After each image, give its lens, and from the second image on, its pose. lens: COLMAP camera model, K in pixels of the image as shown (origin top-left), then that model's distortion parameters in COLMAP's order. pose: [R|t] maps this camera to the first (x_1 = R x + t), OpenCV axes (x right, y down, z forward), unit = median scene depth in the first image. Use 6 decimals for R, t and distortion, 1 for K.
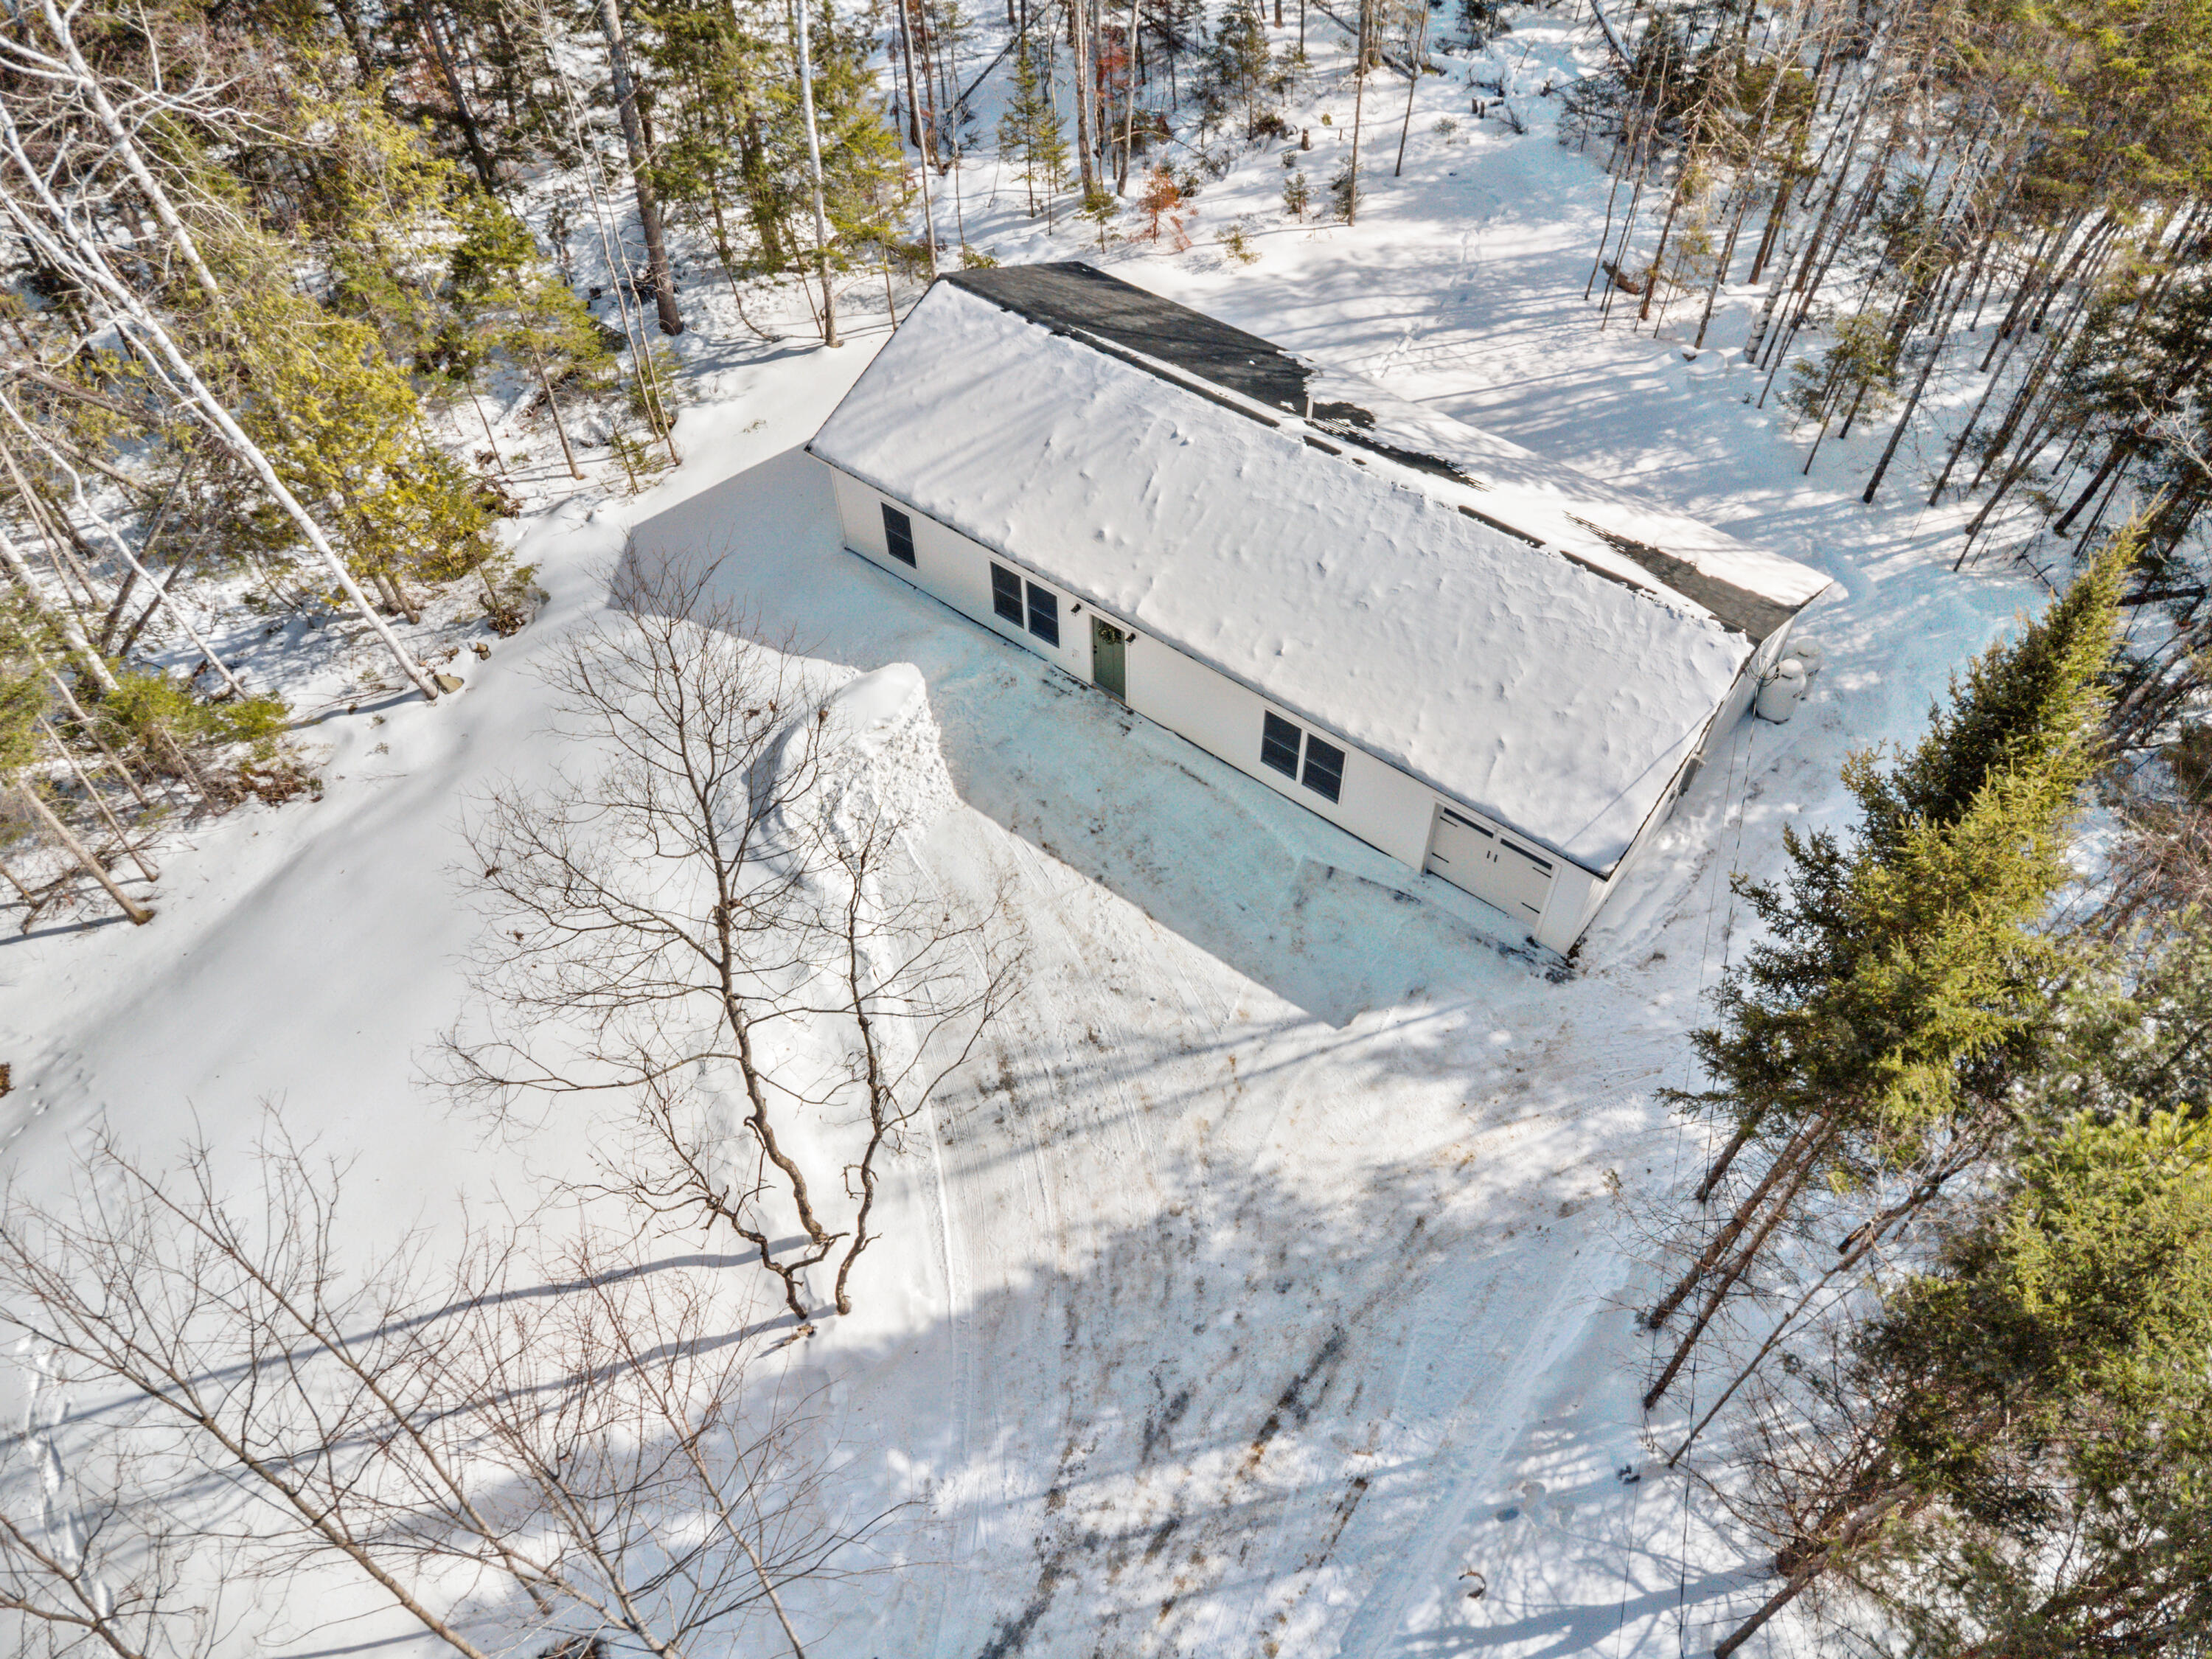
lens RADIAL K [[1594.7, 0, 1106.0], [0, 1594.7, 829.5], [0, 0, 1]] dist [0.001868, 0.000187]
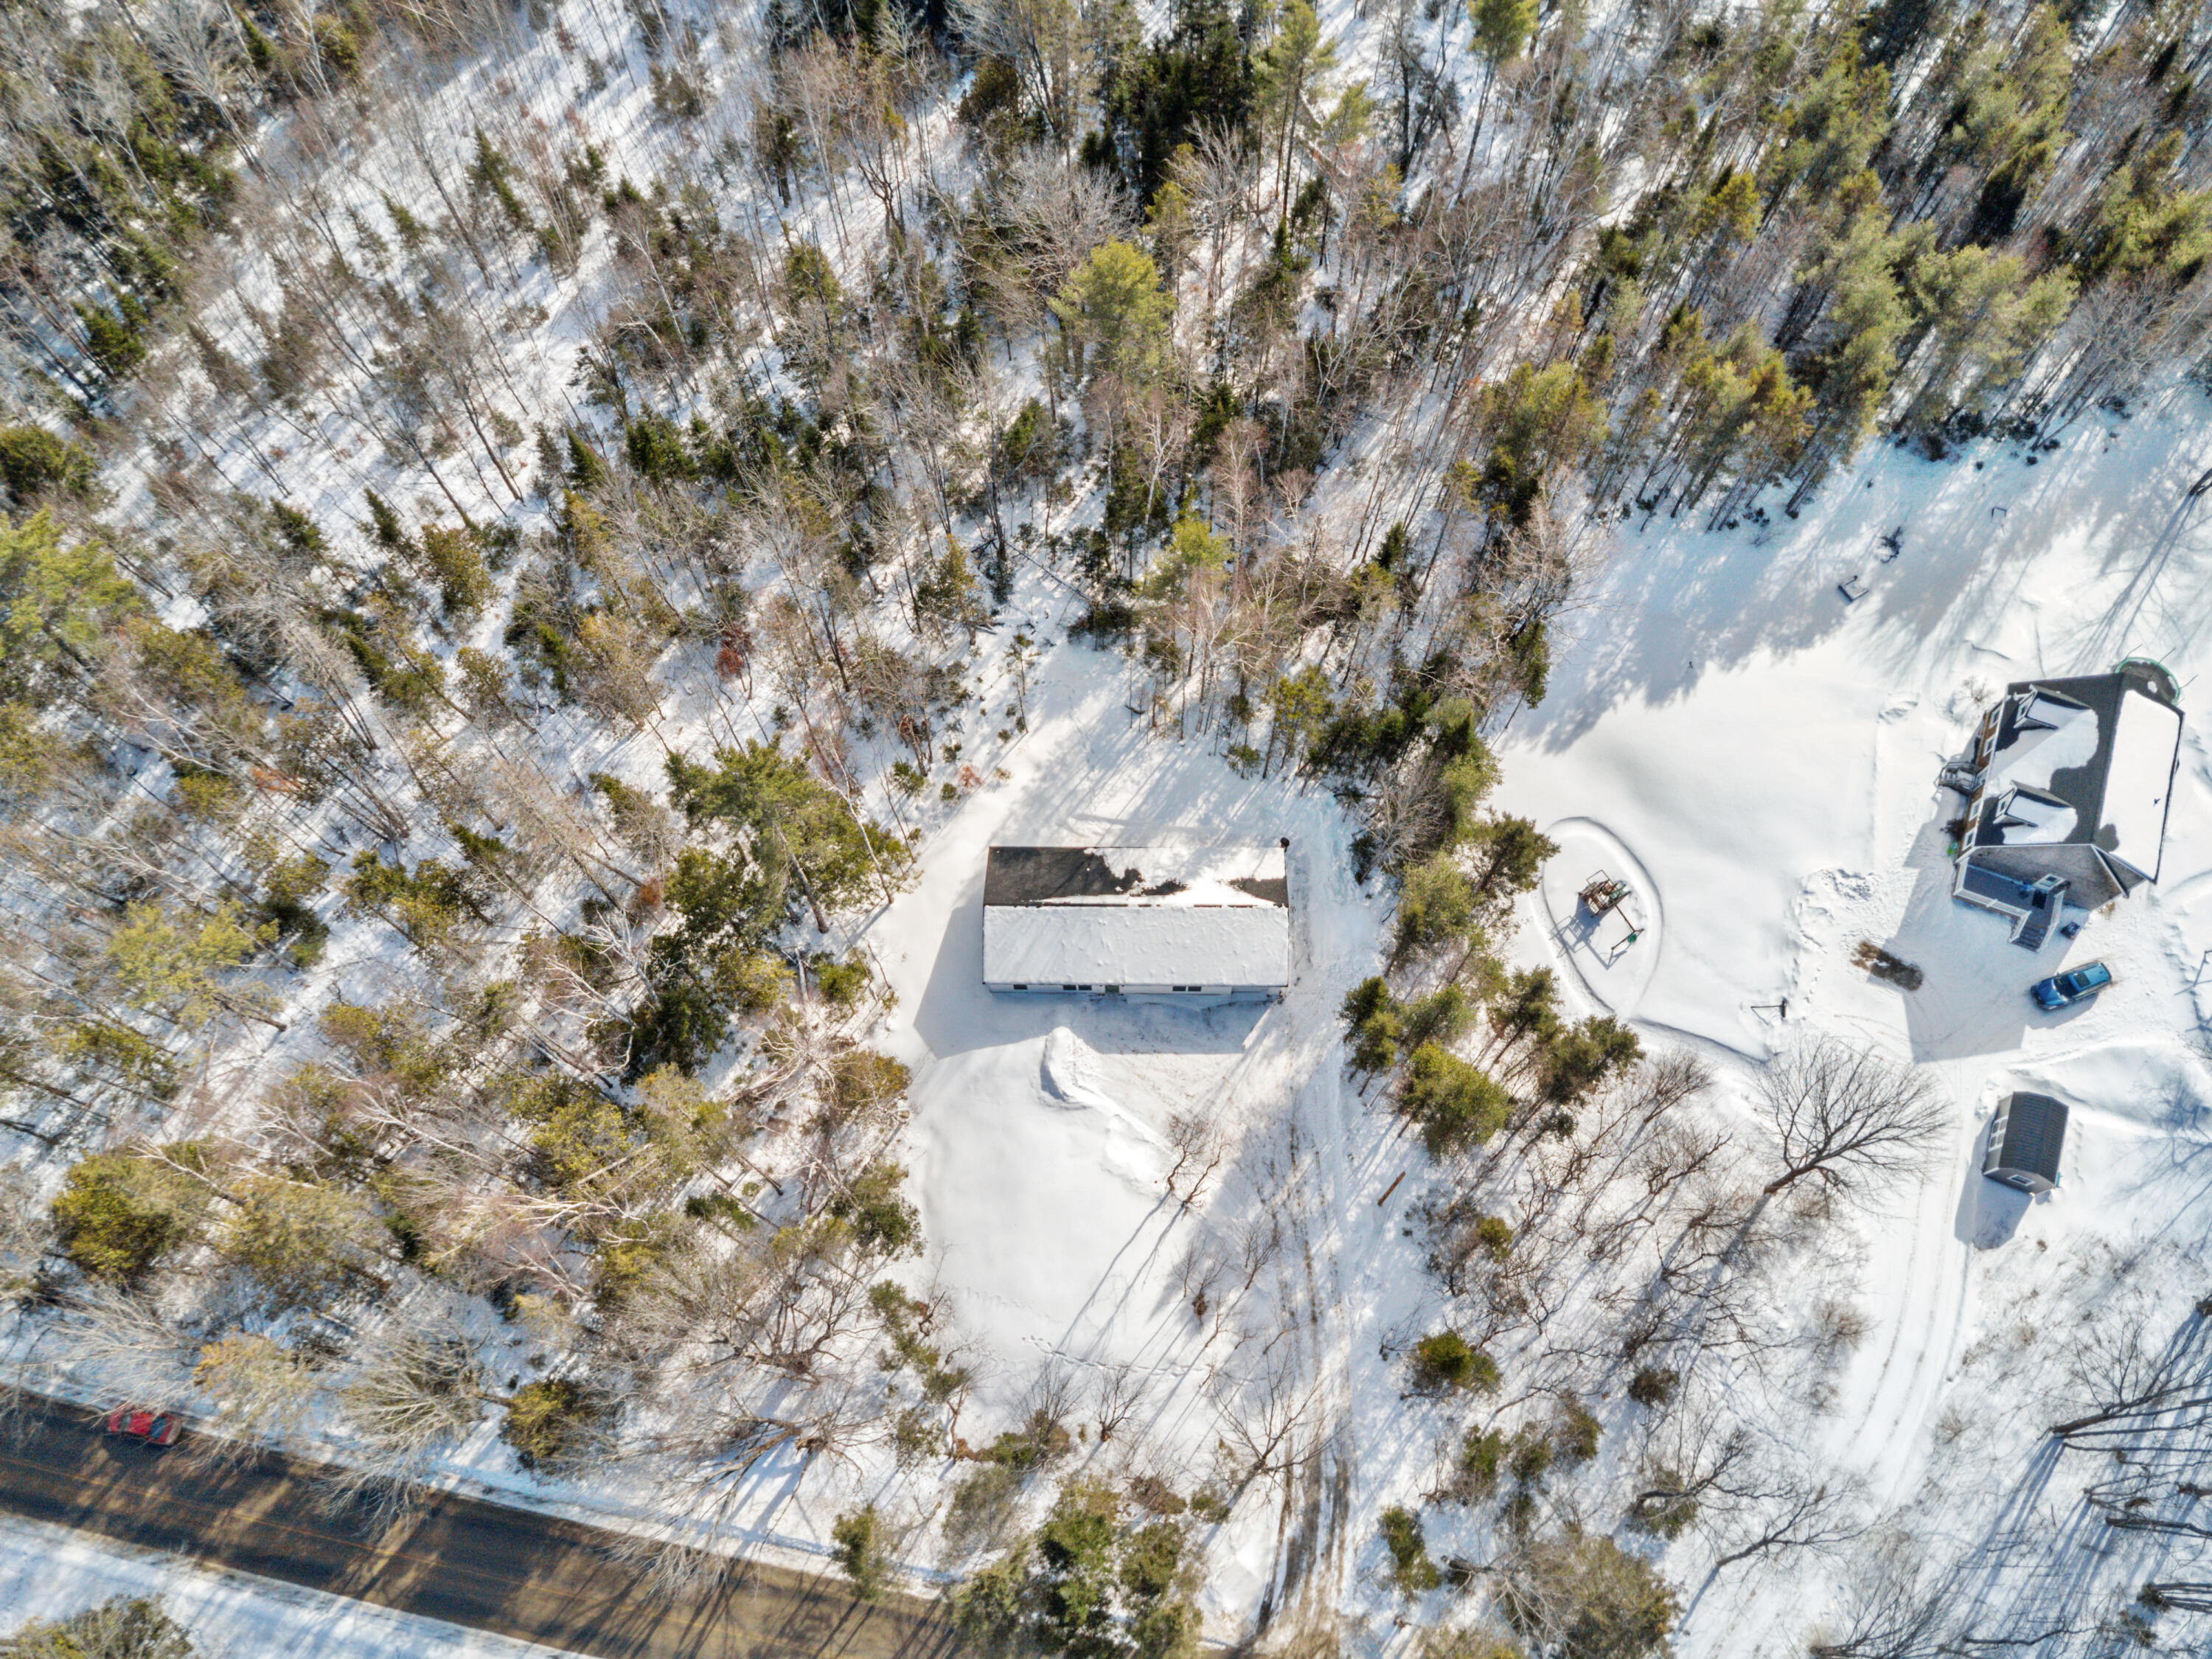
lens RADIAL K [[1594.7, 0, 1106.0], [0, 1594.7, 829.5], [0, 0, 1]] dist [0.001868, 0.000187]
pose [[0.790589, -0.563483, 0.239698, -0.606093], [0.475963, 0.811750, 0.338410, -1.479945], [-0.385263, -0.153456, 0.909958, -1.853865]]
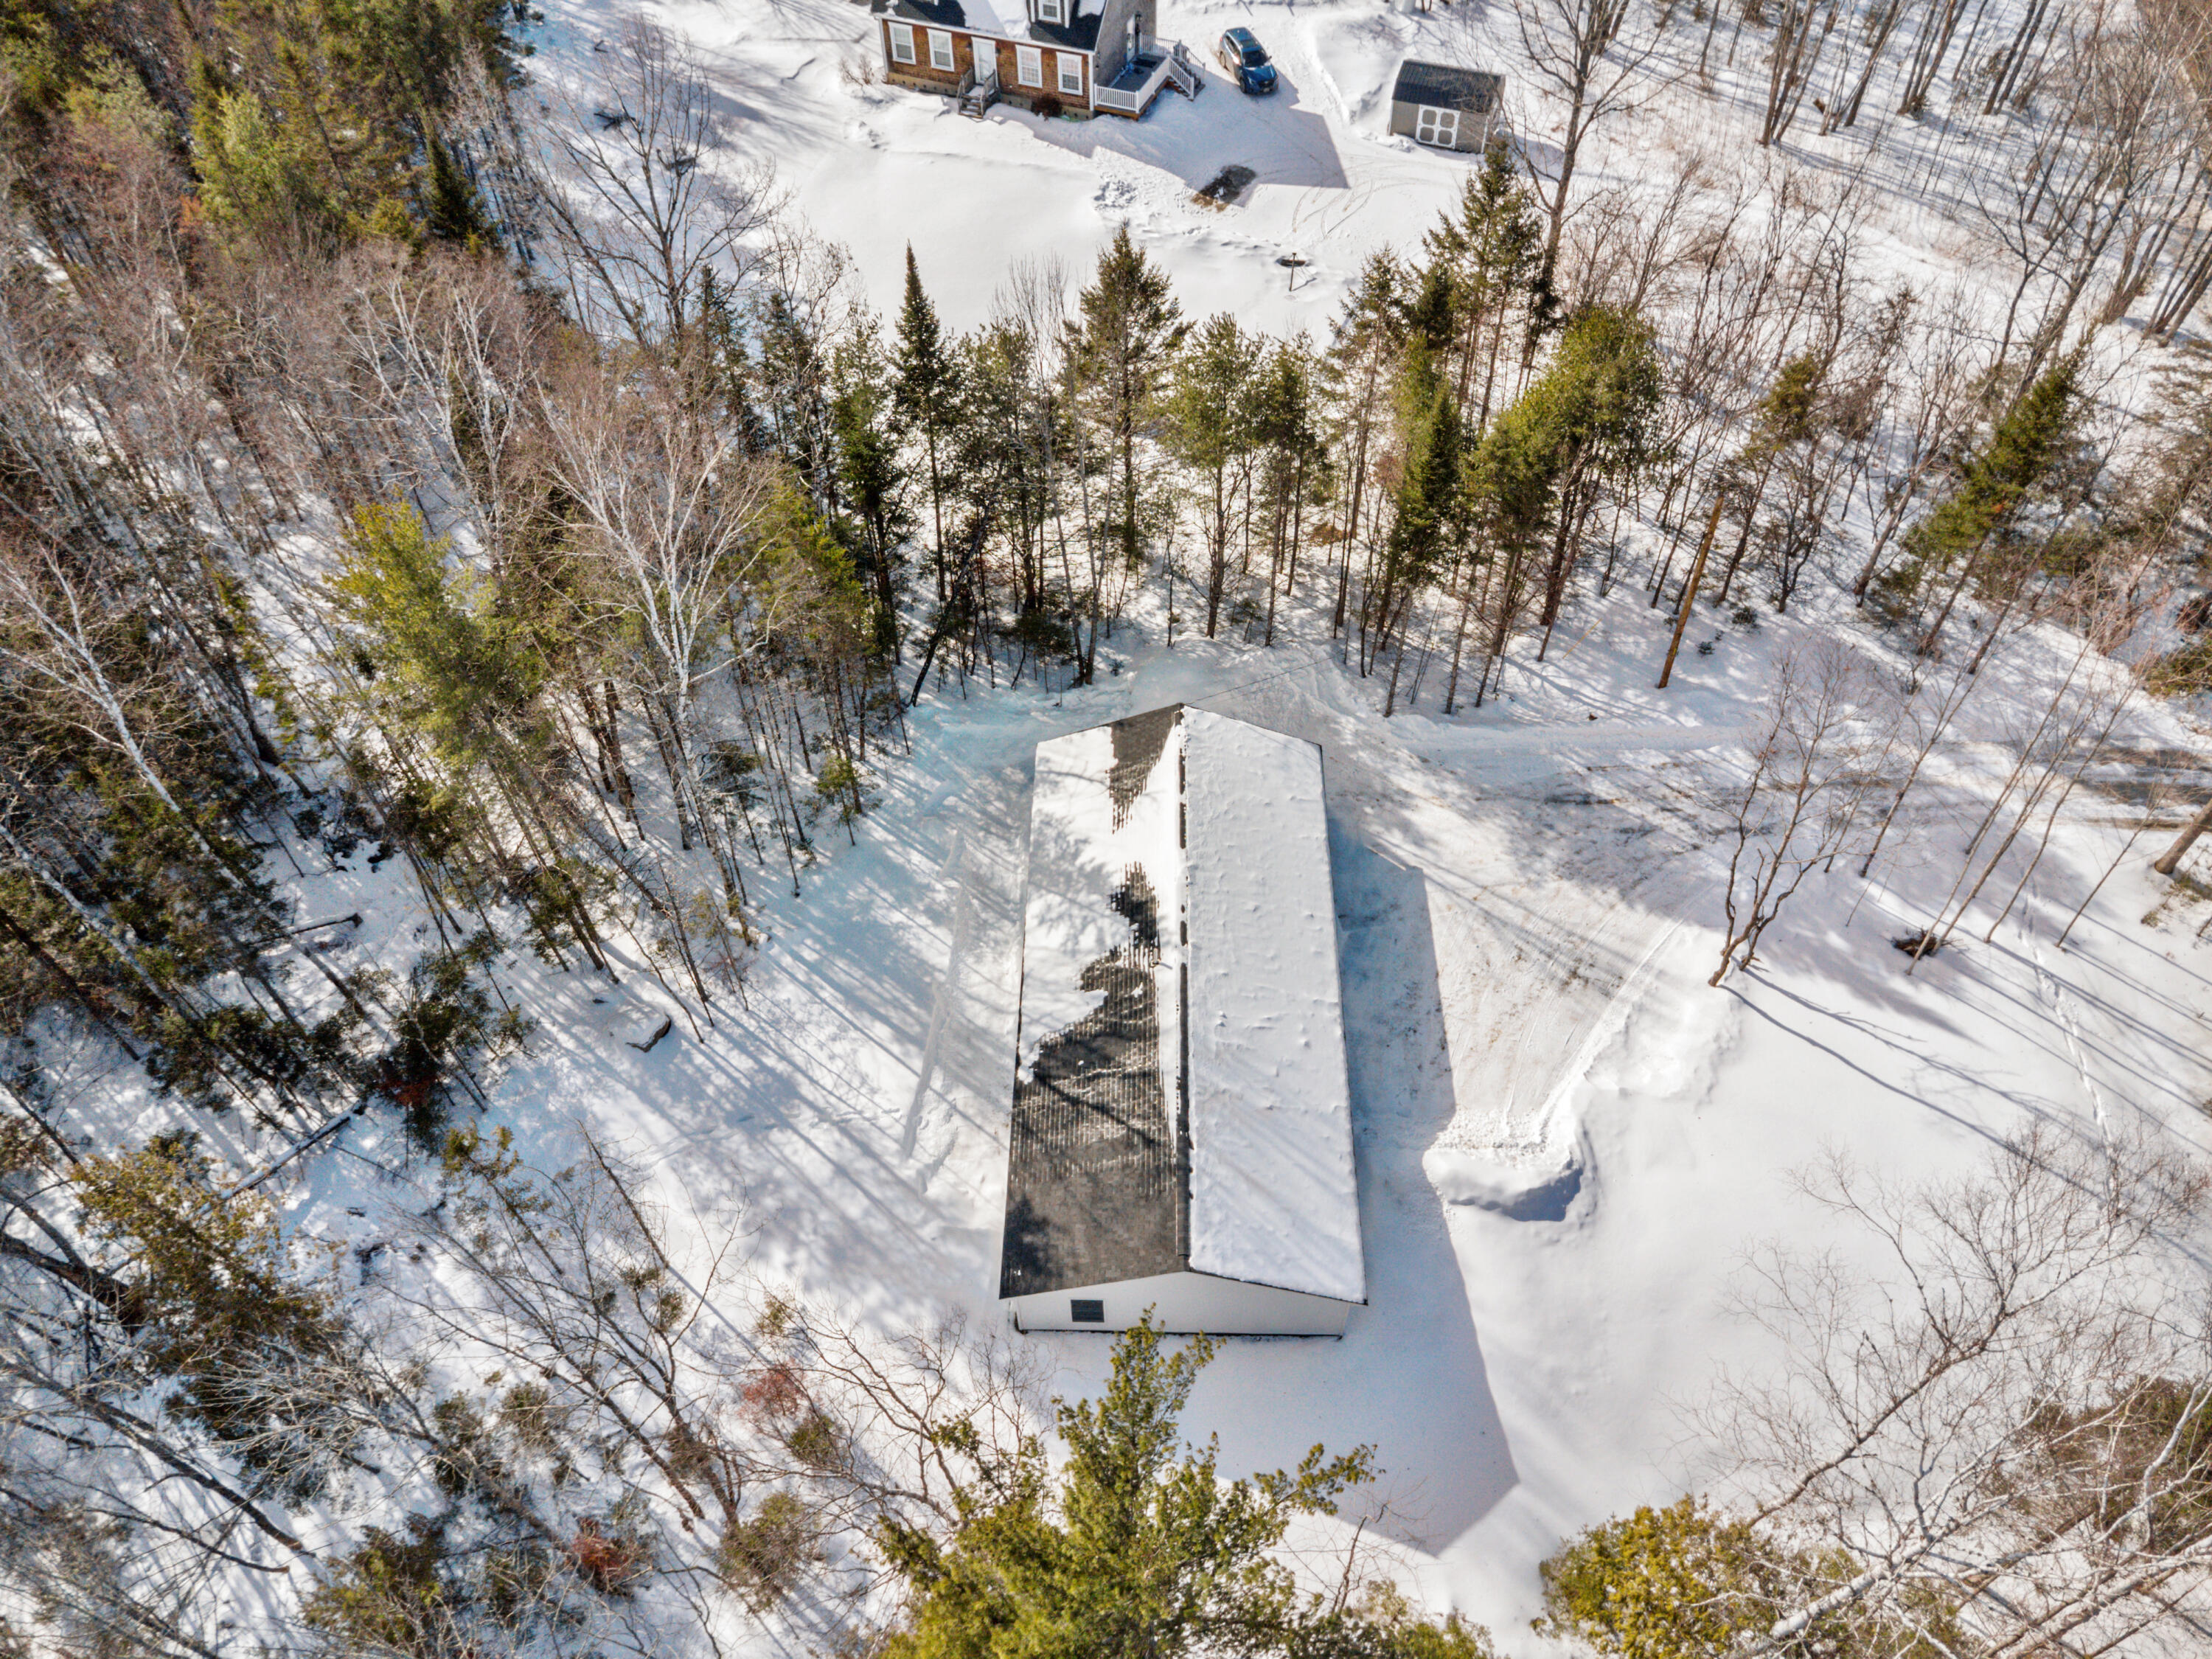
lens RADIAL K [[1594.7, 0, 1106.0], [0, 1594.7, 829.5], [0, 0, 1]] dist [0.001868, 0.000187]
pose [[-0.605621, -0.599628, 0.523135, -0.526085], [0.631869, 0.037237, 0.774181, -1.412594], [-0.483700, 0.799412, 0.356334, 0.438071]]
